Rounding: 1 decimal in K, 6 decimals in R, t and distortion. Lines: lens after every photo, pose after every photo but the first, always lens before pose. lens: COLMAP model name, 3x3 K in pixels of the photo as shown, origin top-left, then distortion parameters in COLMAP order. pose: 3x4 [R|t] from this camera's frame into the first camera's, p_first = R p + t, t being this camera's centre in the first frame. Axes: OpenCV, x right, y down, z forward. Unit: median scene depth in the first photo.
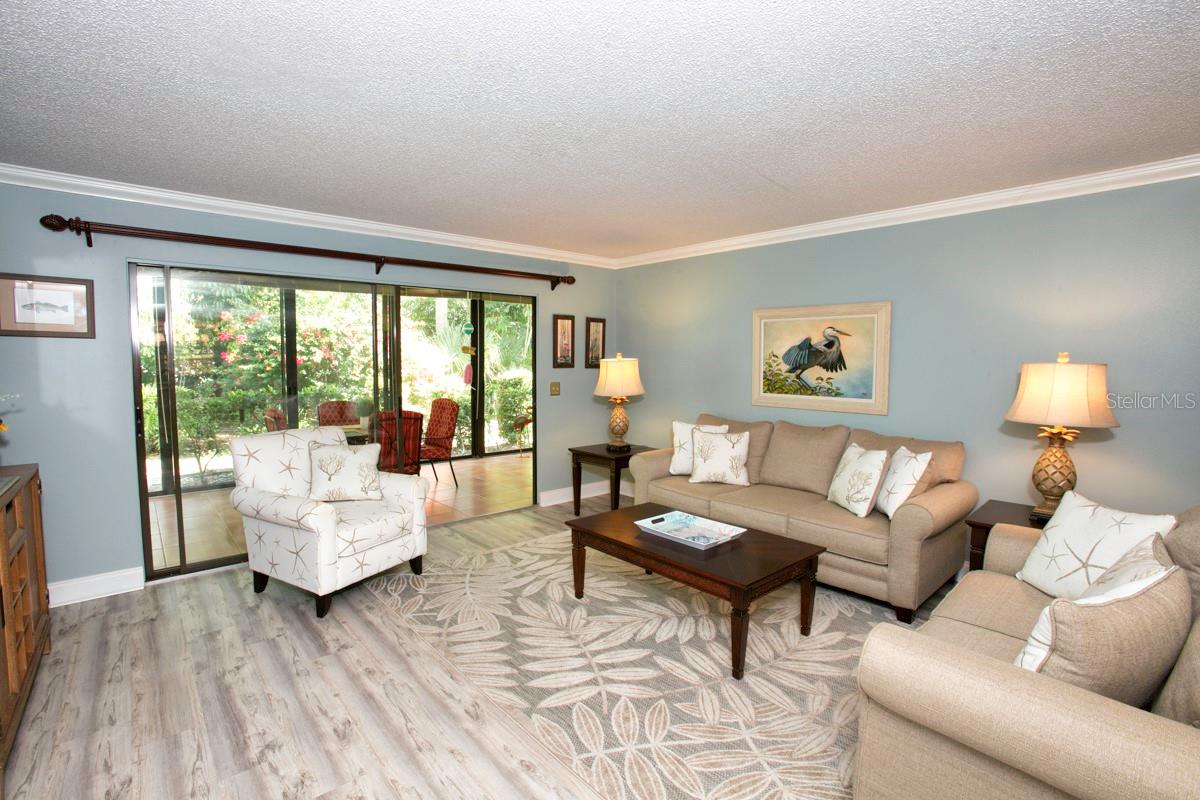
lens RADIAL K [[569.1, 0, 576.6], [0, 569.1, 408.5], [0, 0, 1]] dist [-0.011167, 0.002599]
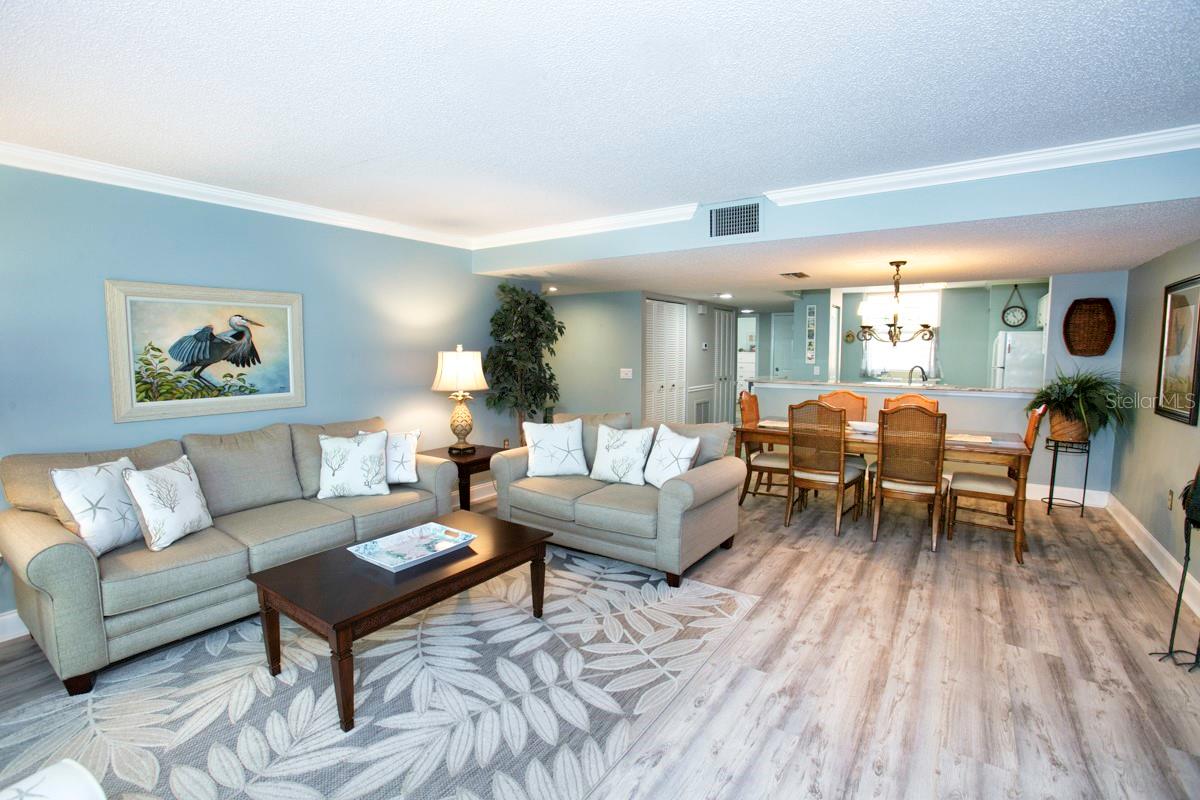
lens RADIAL K [[569.1, 0, 607.5], [0, 569.1, 399.0], [0, 0, 1]] dist [-0.011167, 0.002599]
pose [[-0.279704, -0.090758, 0.955787, -0.551439], [0.090774, 0.988562, 0.120435, -0.071028], [-0.955785, 0.120447, -0.268266, 0.719583]]
